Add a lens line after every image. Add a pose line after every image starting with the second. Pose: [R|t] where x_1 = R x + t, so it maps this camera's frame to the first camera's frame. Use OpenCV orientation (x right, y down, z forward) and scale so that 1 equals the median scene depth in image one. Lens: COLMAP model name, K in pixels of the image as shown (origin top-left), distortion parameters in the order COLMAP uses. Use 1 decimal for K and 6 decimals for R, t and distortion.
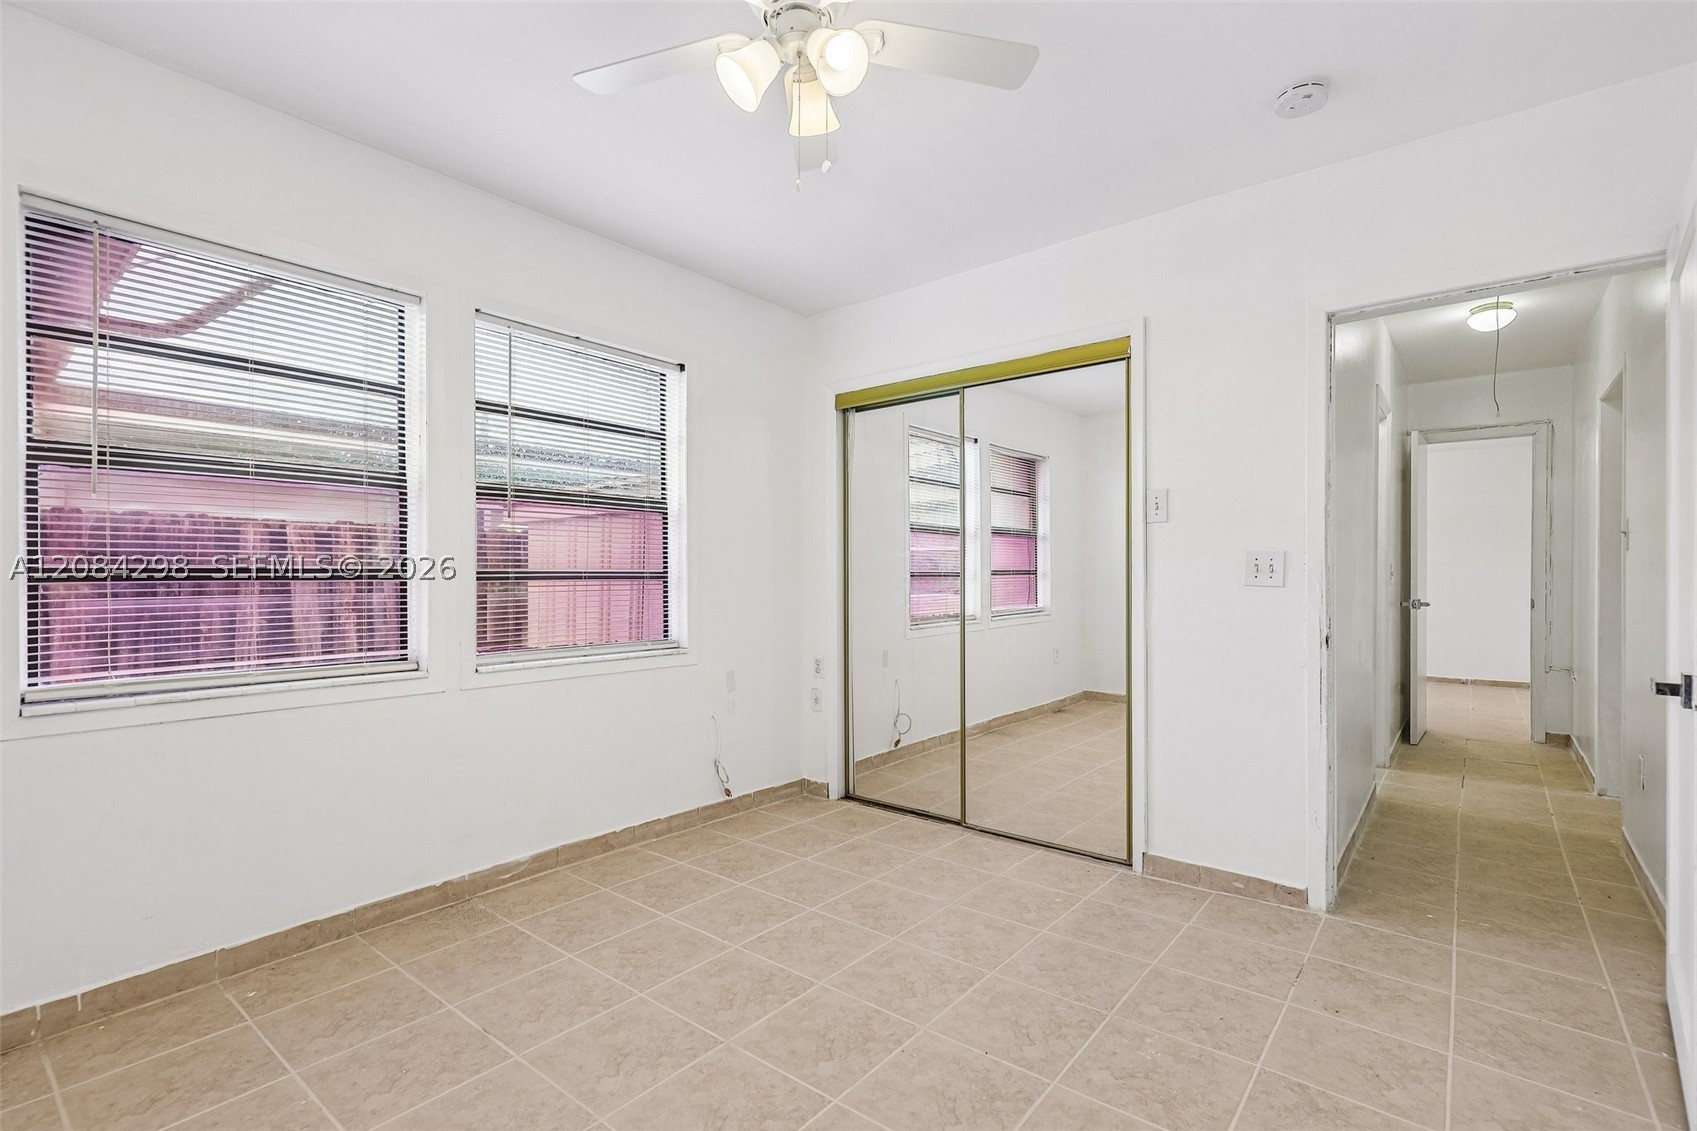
lens RADIAL K [[778.4, 0, 856.1], [0, 778.4, 572.9], [0, 0, 1]] dist [-0.003245, 0.001203]
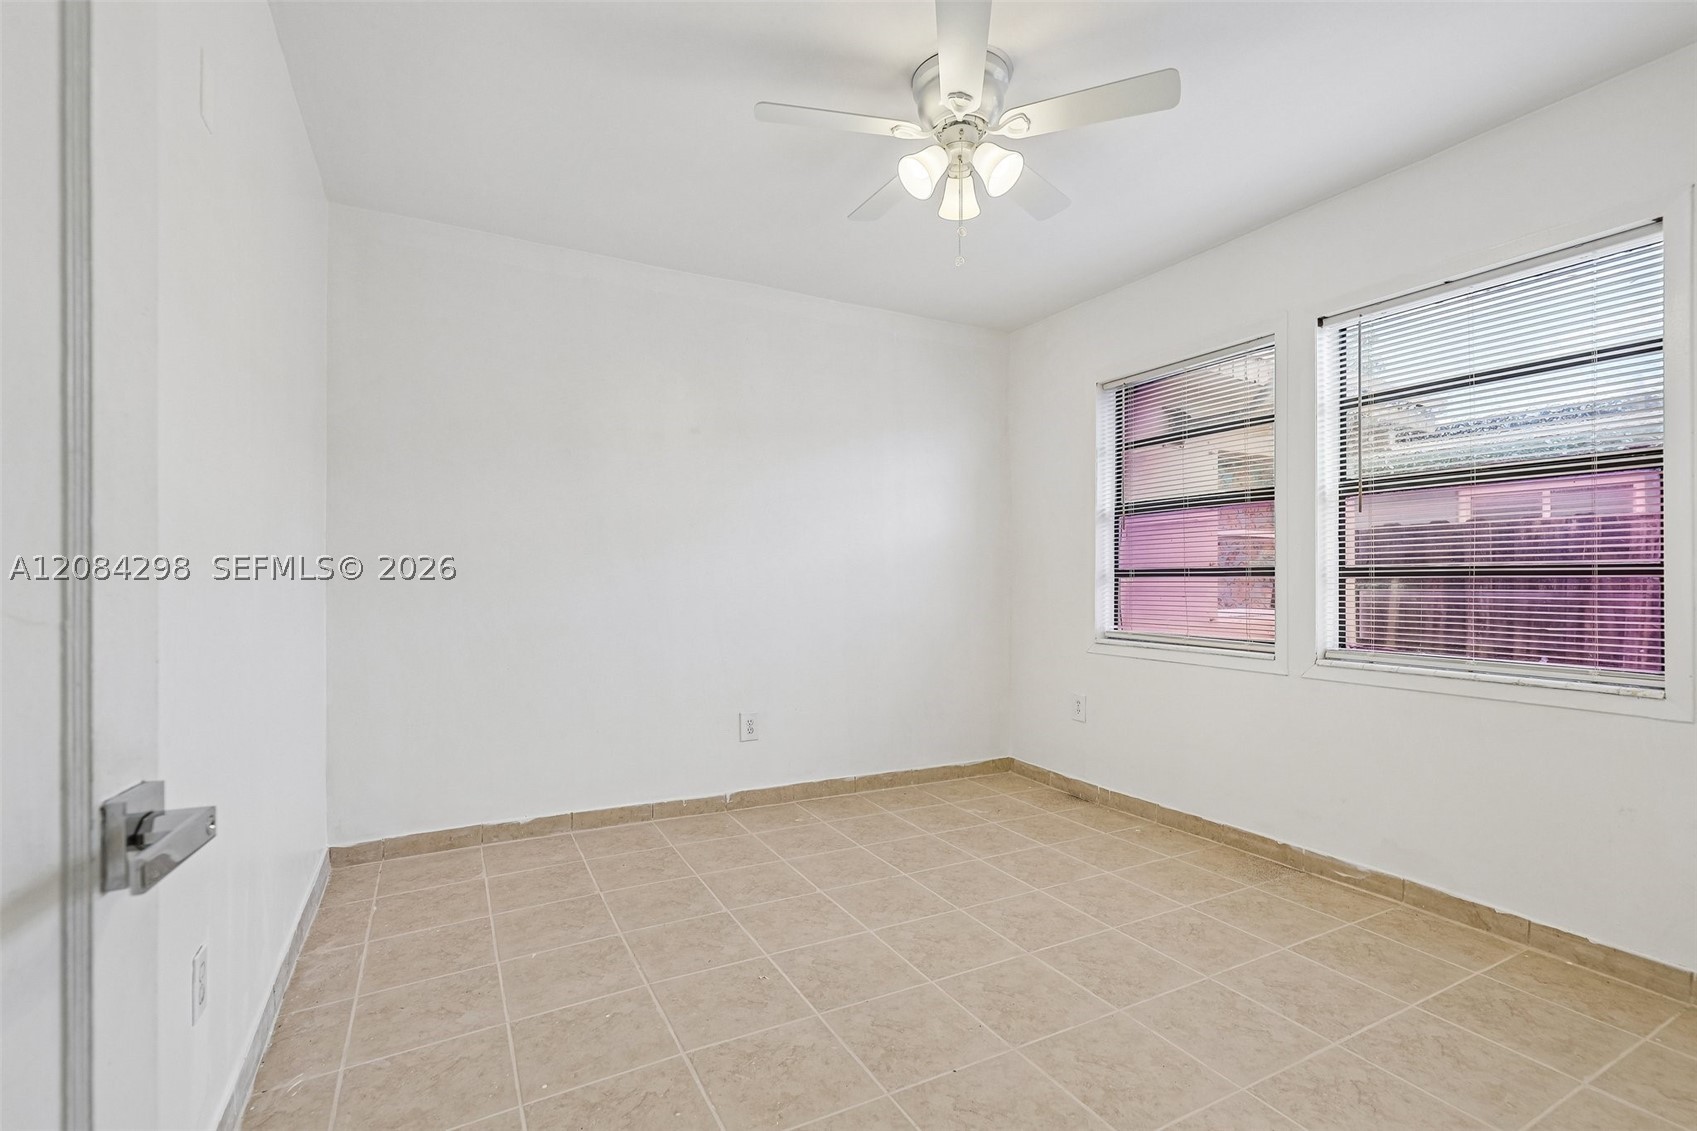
lens RADIAL K [[778.4, 0, 856.2], [0, 778.4, 573.7], [0, 0, 1]] dist [-0.003245, 0.001203]
pose [[-0.394066, -0.005370, -0.919067, 0.766560], [0.003614, 0.999966, -0.007392, 0.012842], [0.919075, -0.006234, -0.394033, 0.892100]]
